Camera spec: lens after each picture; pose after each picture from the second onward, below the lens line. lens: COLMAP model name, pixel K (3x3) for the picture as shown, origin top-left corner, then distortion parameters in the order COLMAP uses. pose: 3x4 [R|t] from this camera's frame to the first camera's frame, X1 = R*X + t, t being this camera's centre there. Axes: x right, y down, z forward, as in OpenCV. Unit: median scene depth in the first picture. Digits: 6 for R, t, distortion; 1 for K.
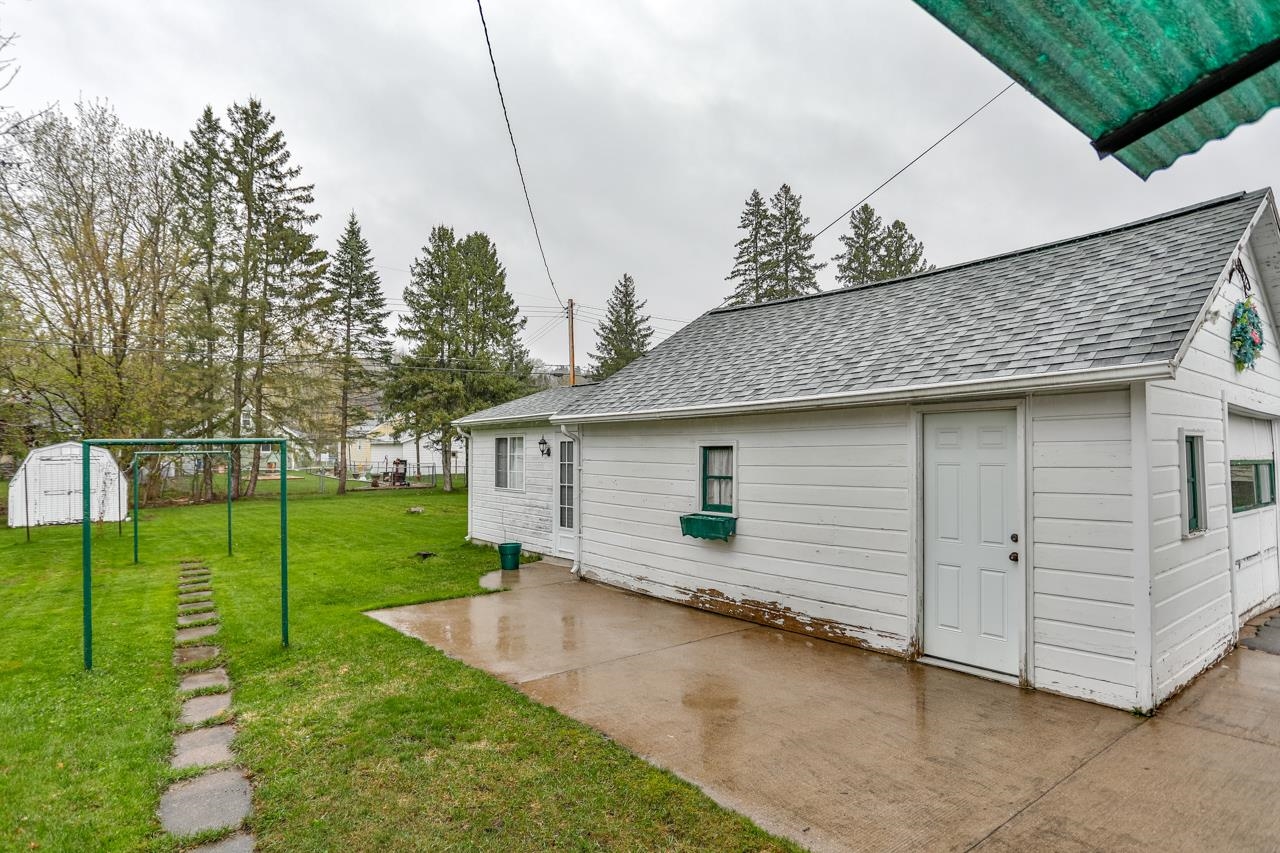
lens RADIAL K [[684.8, 0, 629.8], [0, 684.8, 428.8], [0, 0, 1]] dist [-0.054115, 0.031894]
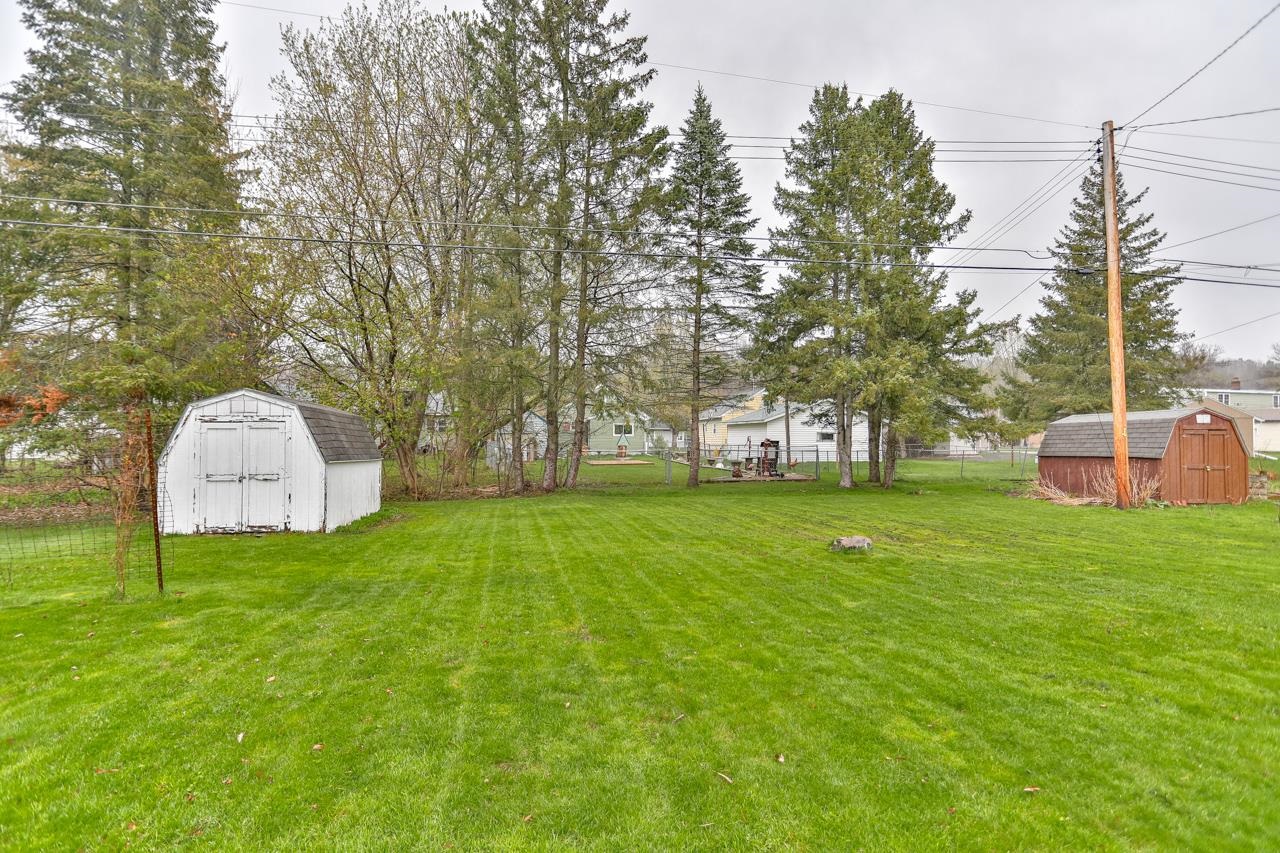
lens RADIAL K [[684.8, 0, 626.8], [0, 684.8, 425.9], [0, 0, 1]] dist [-0.054115, 0.031894]
pose [[0.870888, -0.006570, -0.491438, -0.134773], [0.011198, 0.999916, 0.006477, 0.026849], [0.491355, -0.011144, 0.870888, 0.347456]]
